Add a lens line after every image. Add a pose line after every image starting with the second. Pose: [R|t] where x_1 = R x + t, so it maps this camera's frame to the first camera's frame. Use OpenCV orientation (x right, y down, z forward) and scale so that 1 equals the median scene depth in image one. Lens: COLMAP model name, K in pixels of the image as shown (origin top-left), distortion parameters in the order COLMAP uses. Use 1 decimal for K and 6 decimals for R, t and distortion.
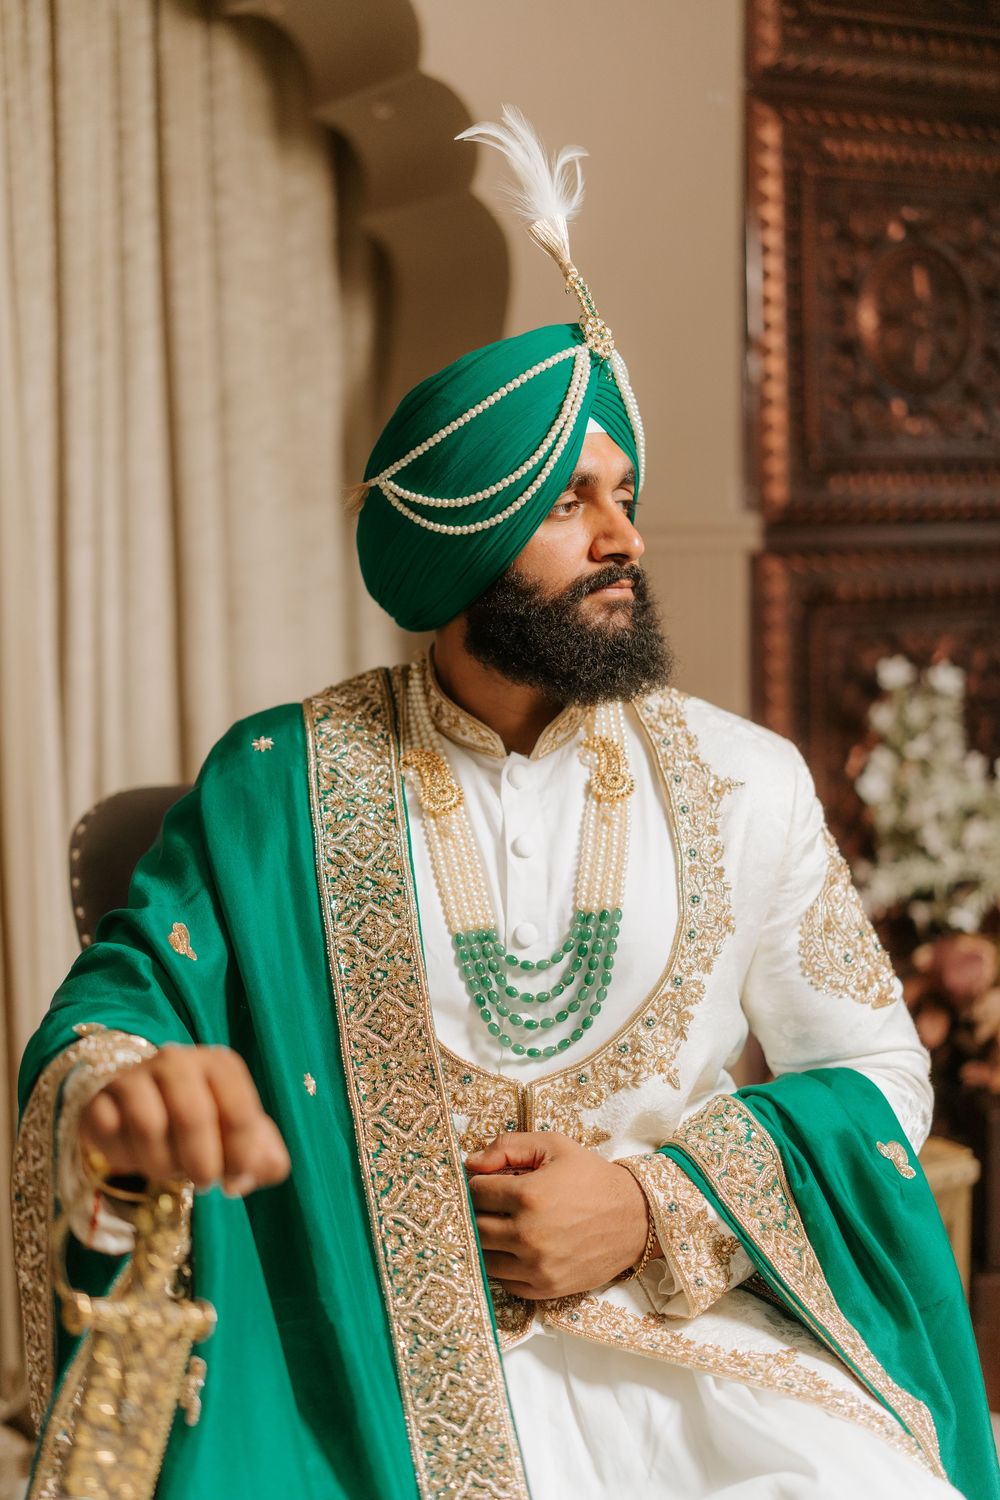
lens RADIAL K [[1767.9, 0, 500.0], [0, 1767.9, 750.0], [0, 0, 1]] dist [-0.016985, -0.016873]
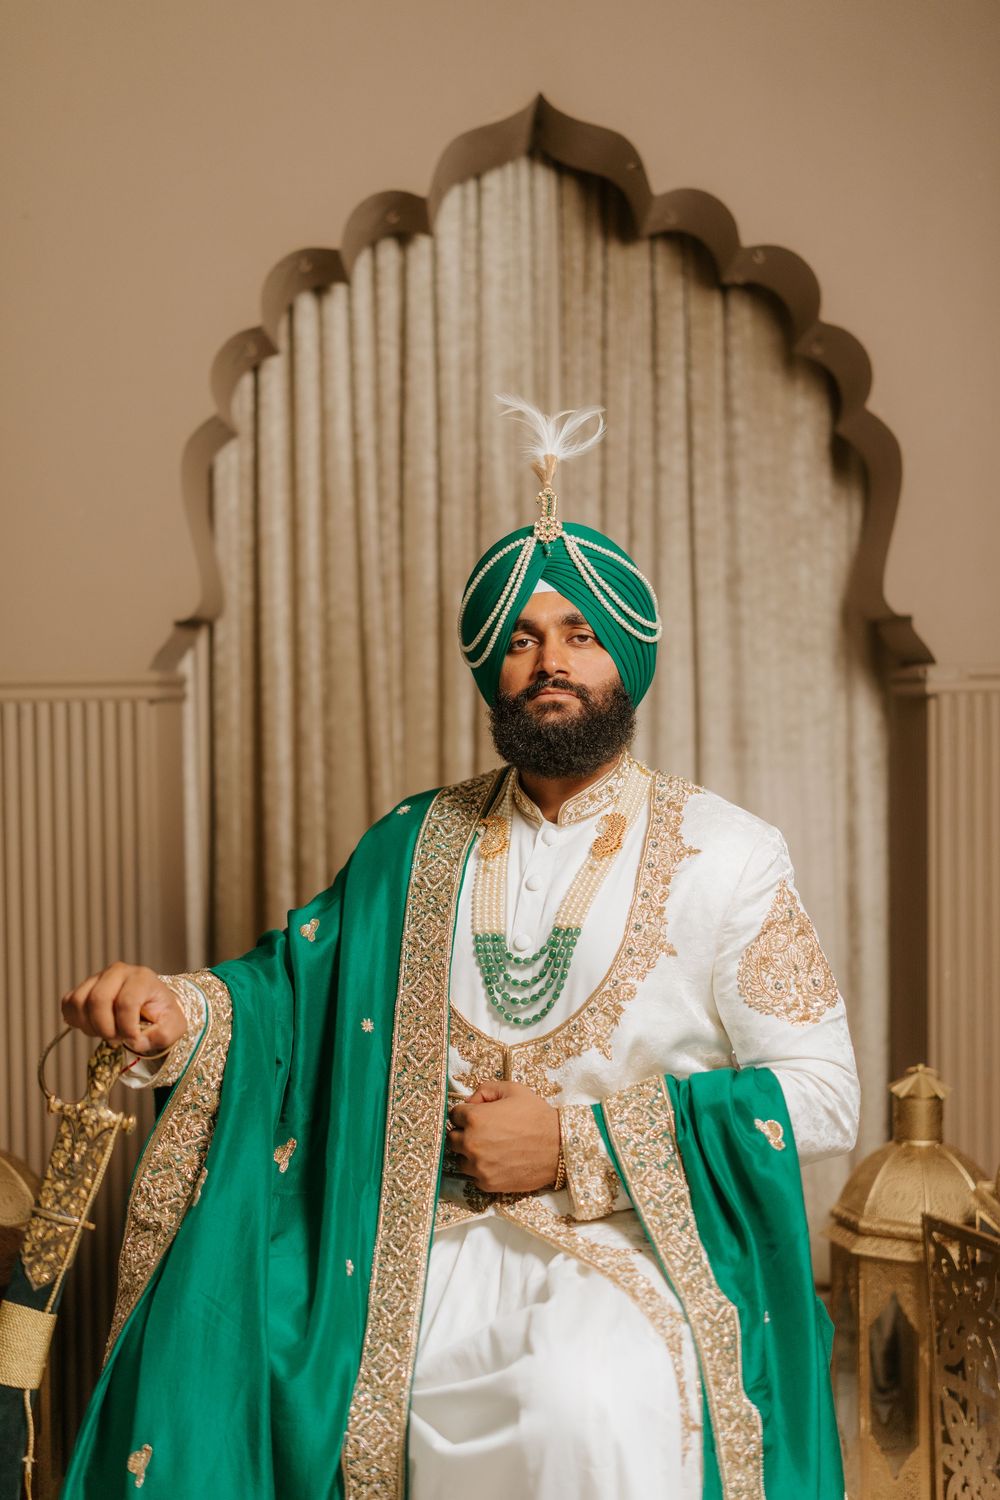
lens RADIAL K [[1767.9, 0, 500.0], [0, 1767.9, 750.0], [0, 0, 1]] dist [-0.016985, -0.016873]
pose [[0.817955, 0.009958, -0.575197, 0.829668], [-0.067321, 0.994637, -0.078514, 0.064733], [0.571330, 0.102944, 0.814239, -0.199167]]
